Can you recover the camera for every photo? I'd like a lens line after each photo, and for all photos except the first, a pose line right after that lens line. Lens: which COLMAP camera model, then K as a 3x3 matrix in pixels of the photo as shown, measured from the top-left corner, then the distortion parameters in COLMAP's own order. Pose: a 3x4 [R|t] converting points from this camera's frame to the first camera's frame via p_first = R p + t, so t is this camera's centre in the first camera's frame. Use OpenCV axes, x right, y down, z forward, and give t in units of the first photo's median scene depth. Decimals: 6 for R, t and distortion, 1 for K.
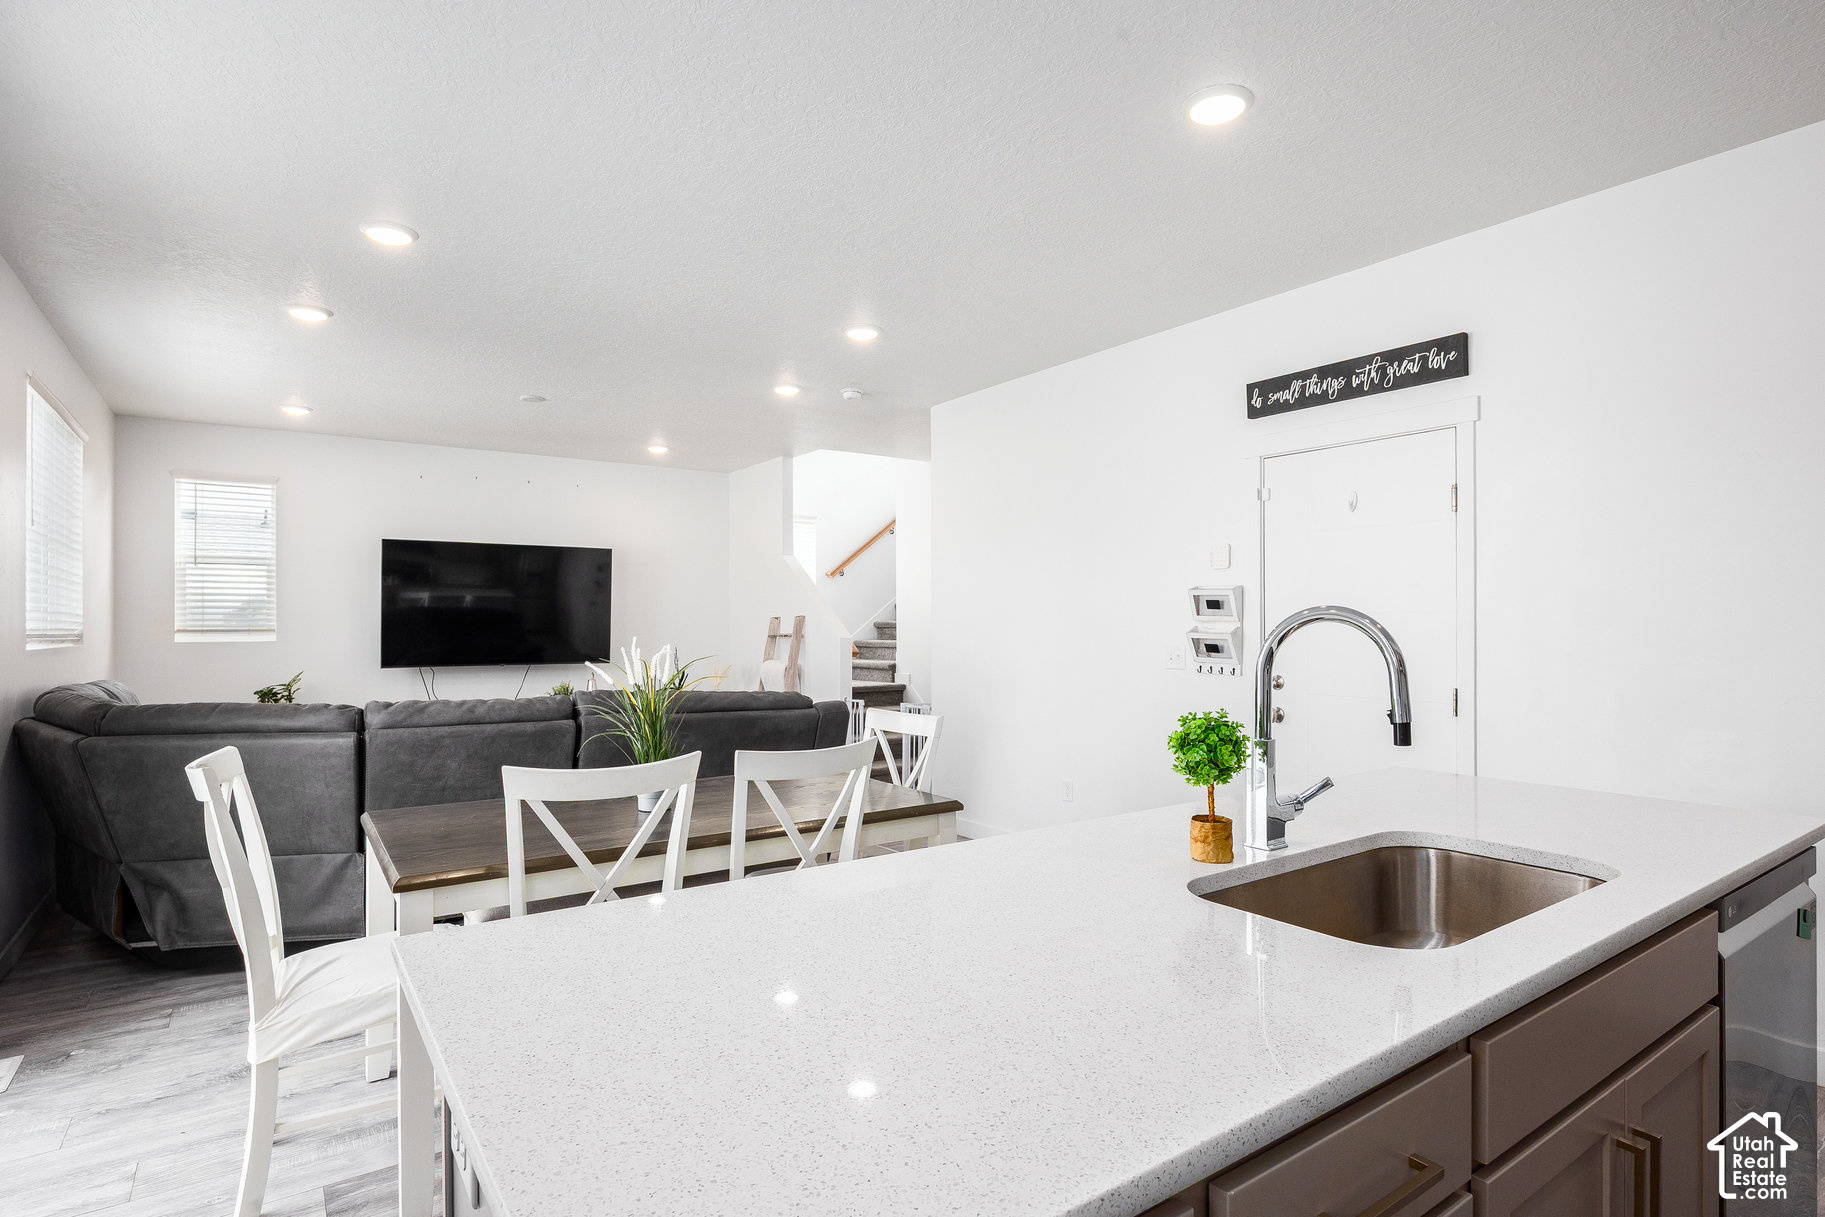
lens RADIAL K [[931.4, 0, 908.8], [0, 931.4, 613.5], [0, 0, 1]] dist [-0.003717, -0.000465]
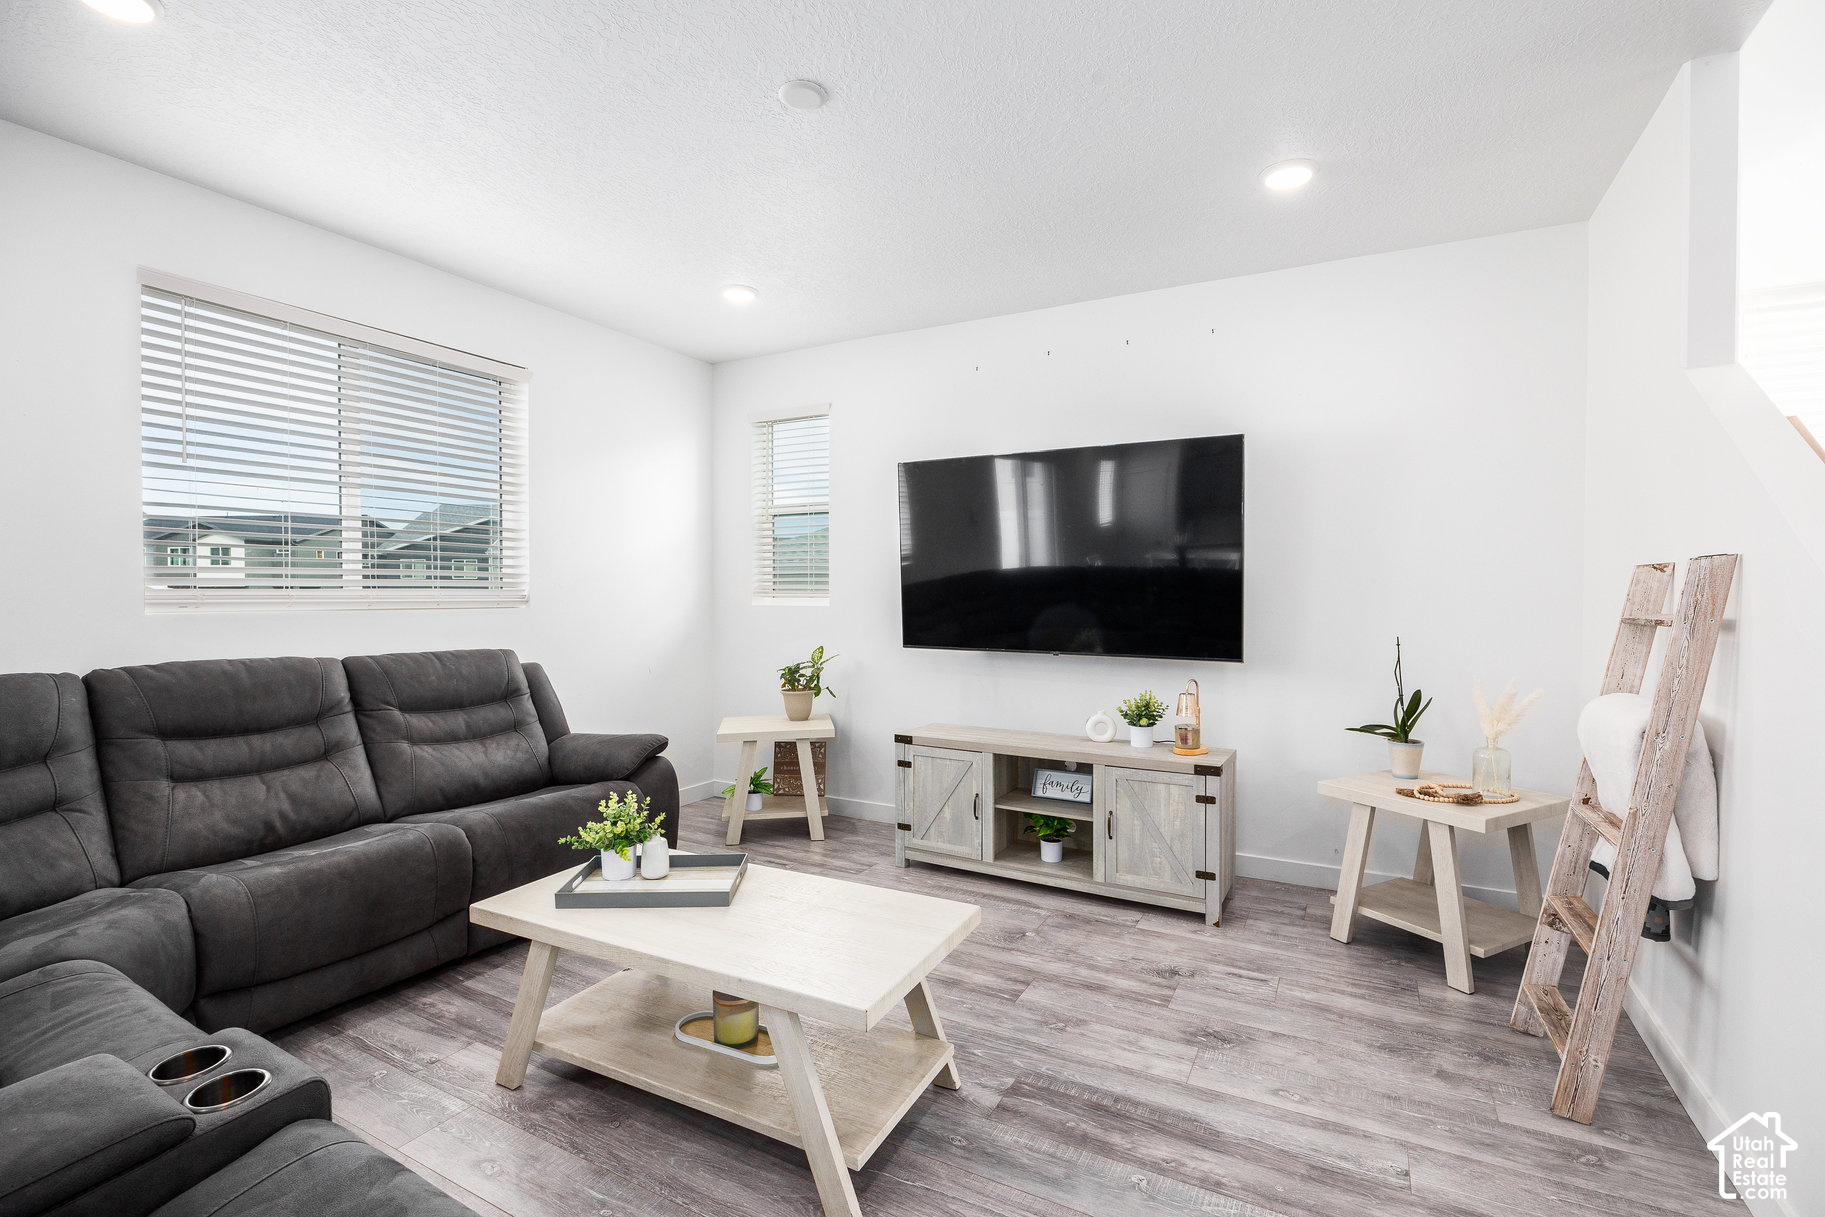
lens RADIAL K [[812.9, 0, 914.2], [0, 812.9, 623.1], [0, 0, 1]] dist [-0.014710, -0.000236]
pose [[0.460460, 0.036997, -0.886909, -0.011061], [0.004260, 0.999028, 0.043885, 0.010678], [0.887670, -0.023985, 0.459855, 0.601168]]
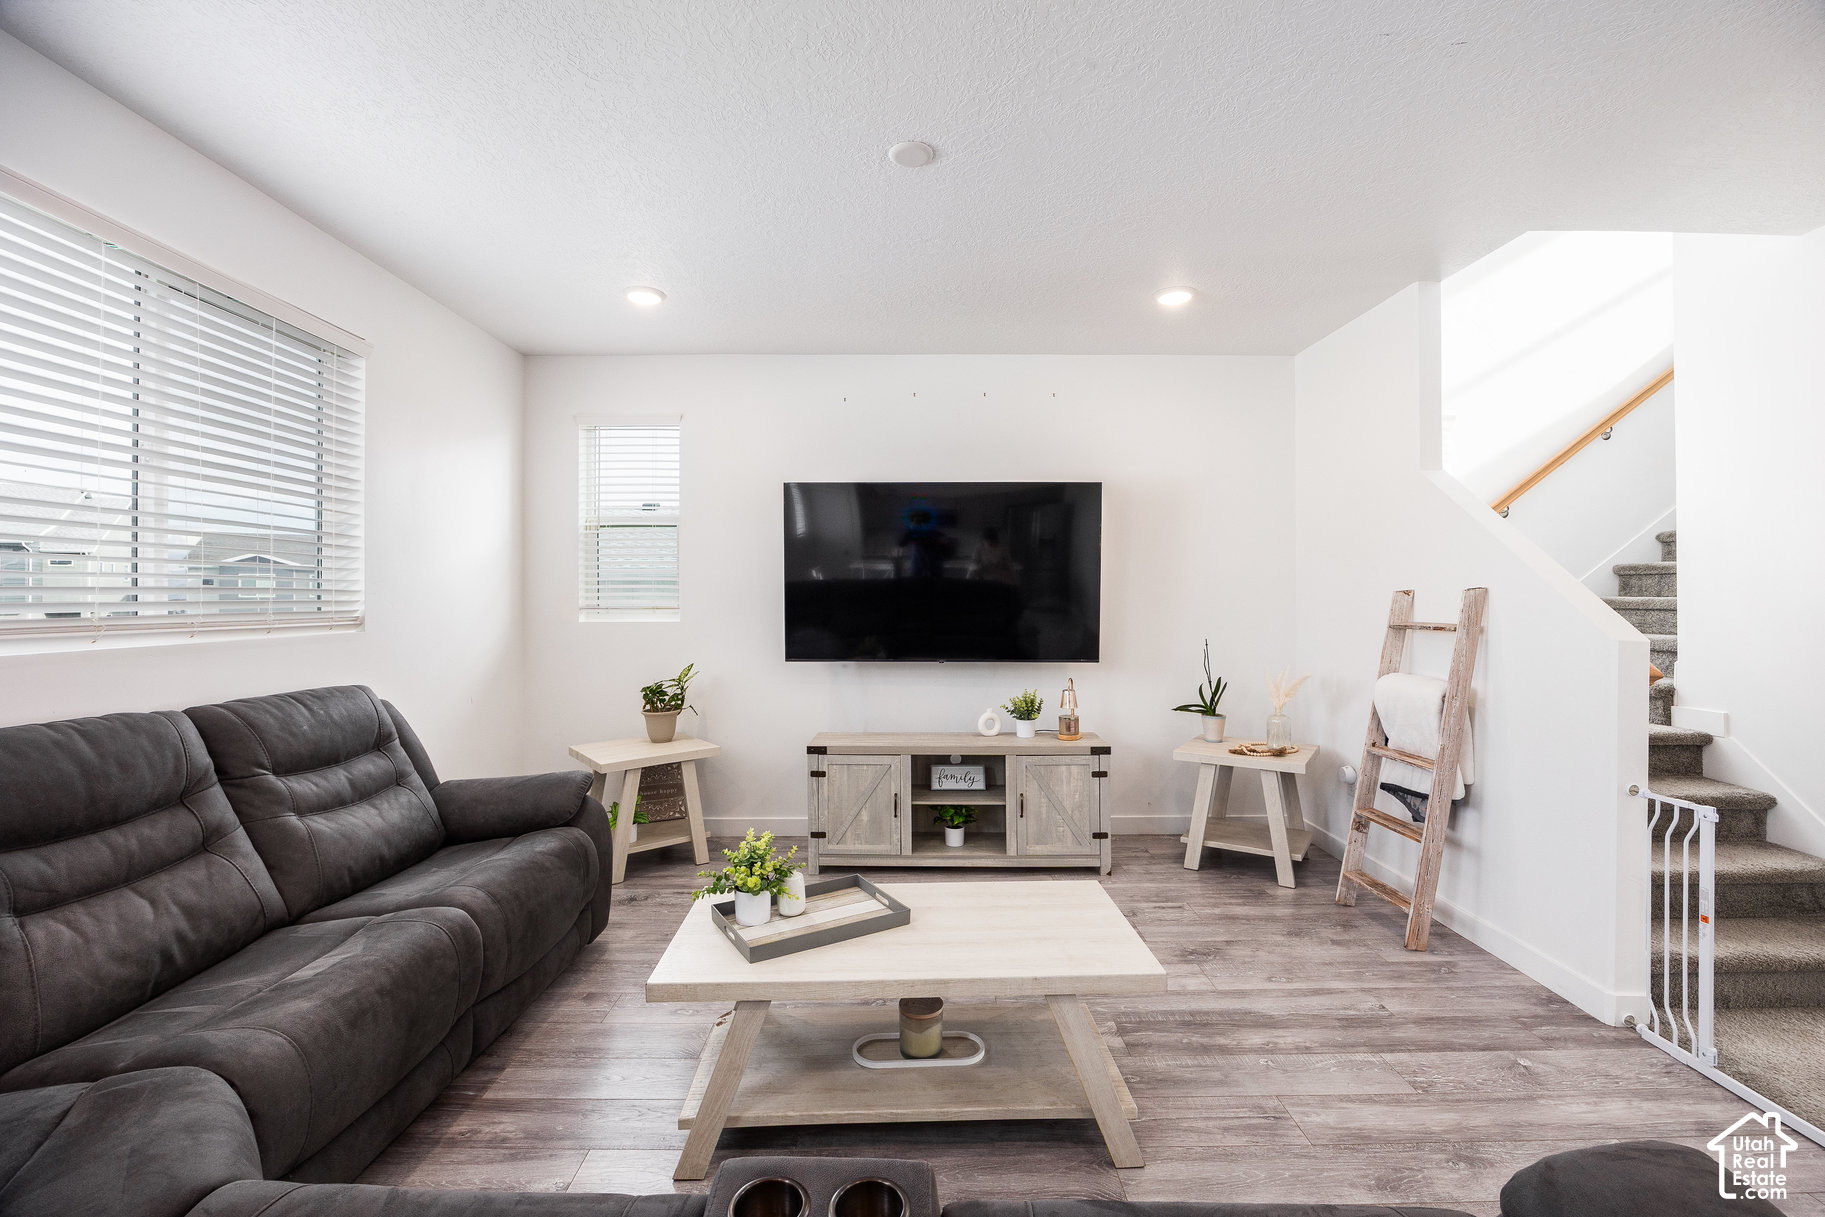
lens RADIAL K [[773.9, 0, 912.5], [0, 773.9, 608.5], [0, 0, 1]] dist [-0.017366, 0.000306]
pose [[0.824381, 0.009944, -0.565948, -0.119157], [0.004138, 0.999713, 0.023593, 0.002724], [0.566020, -0.021791, 0.824104, 0.462689]]
